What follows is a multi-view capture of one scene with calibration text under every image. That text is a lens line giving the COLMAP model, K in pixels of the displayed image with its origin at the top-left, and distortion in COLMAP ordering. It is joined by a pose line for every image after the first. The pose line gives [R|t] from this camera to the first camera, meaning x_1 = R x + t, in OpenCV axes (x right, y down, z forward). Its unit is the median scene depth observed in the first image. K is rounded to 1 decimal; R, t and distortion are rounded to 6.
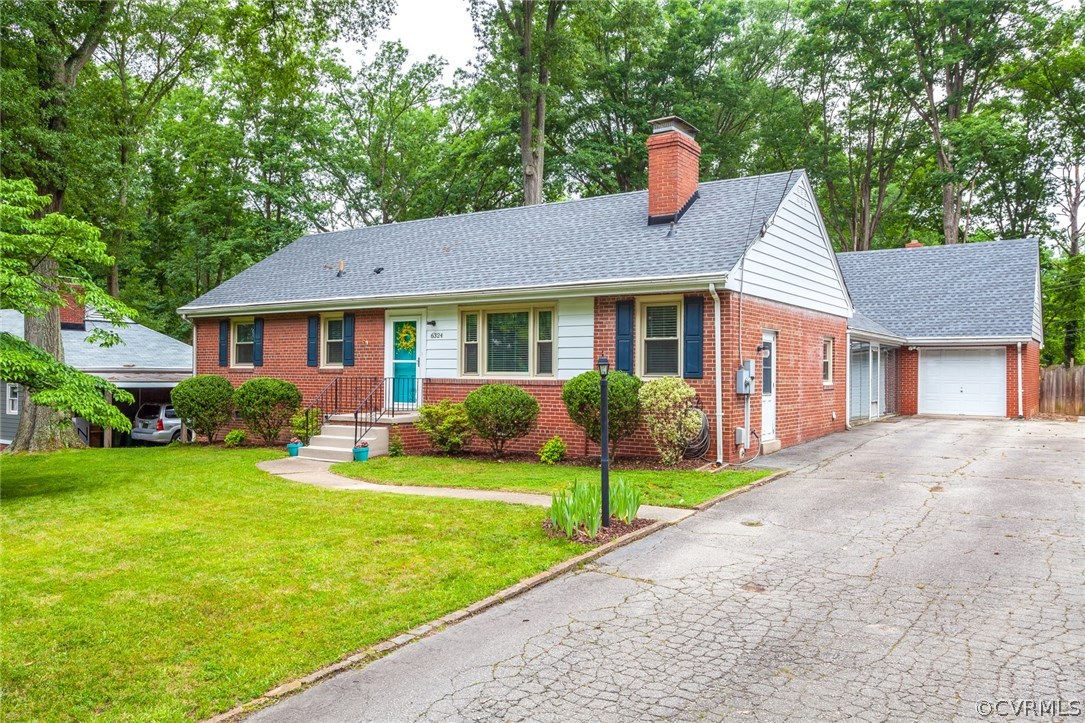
lens RADIAL K [[828.8, 0, 540.7], [0, 828.8, 363.4], [0, 0, 1]] dist [0.008428, 0.002167]
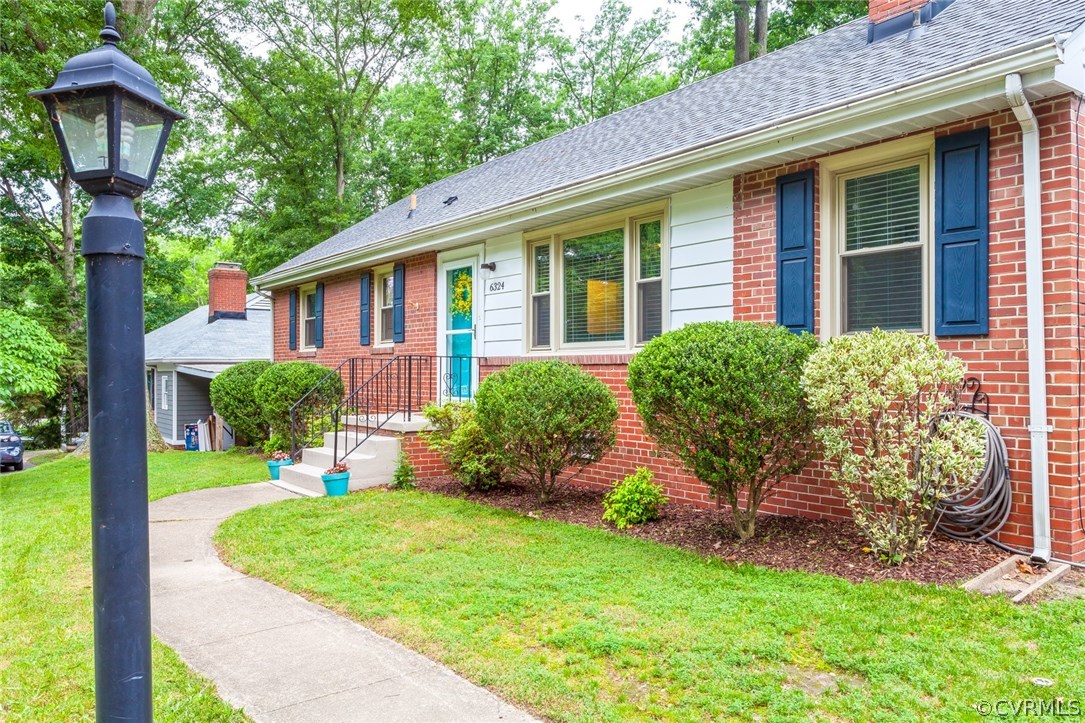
lens RADIAL K [[807.2, 0, 537.7], [0, 807.2, 364.6], [0, 0, 1]] dist [0.006340, 0.003596]
pose [[0.944638, -0.009486, -0.327978, 0.099256], [0.010407, 0.999945, 0.001055, 0.023950], [0.327951, -0.004410, 0.944685, 0.473397]]
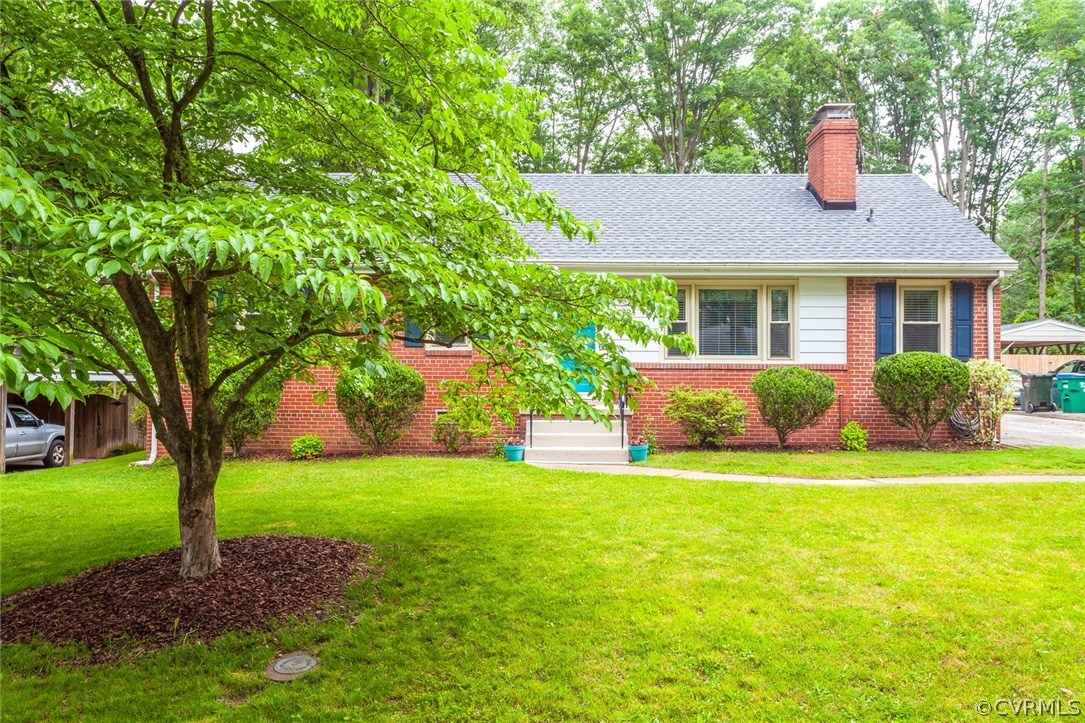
lens RADIAL K [[871.1, 0, 544.9], [0, 871.1, 362.2], [0, 0, 1]] dist [0.005050, 0.003907]
pose [[0.836607, 0.012597, 0.547659, -0.710003], [-0.007380, 0.999904, -0.011727, 0.029534], [-0.547754, 0.005769, 0.836619, 0.313979]]
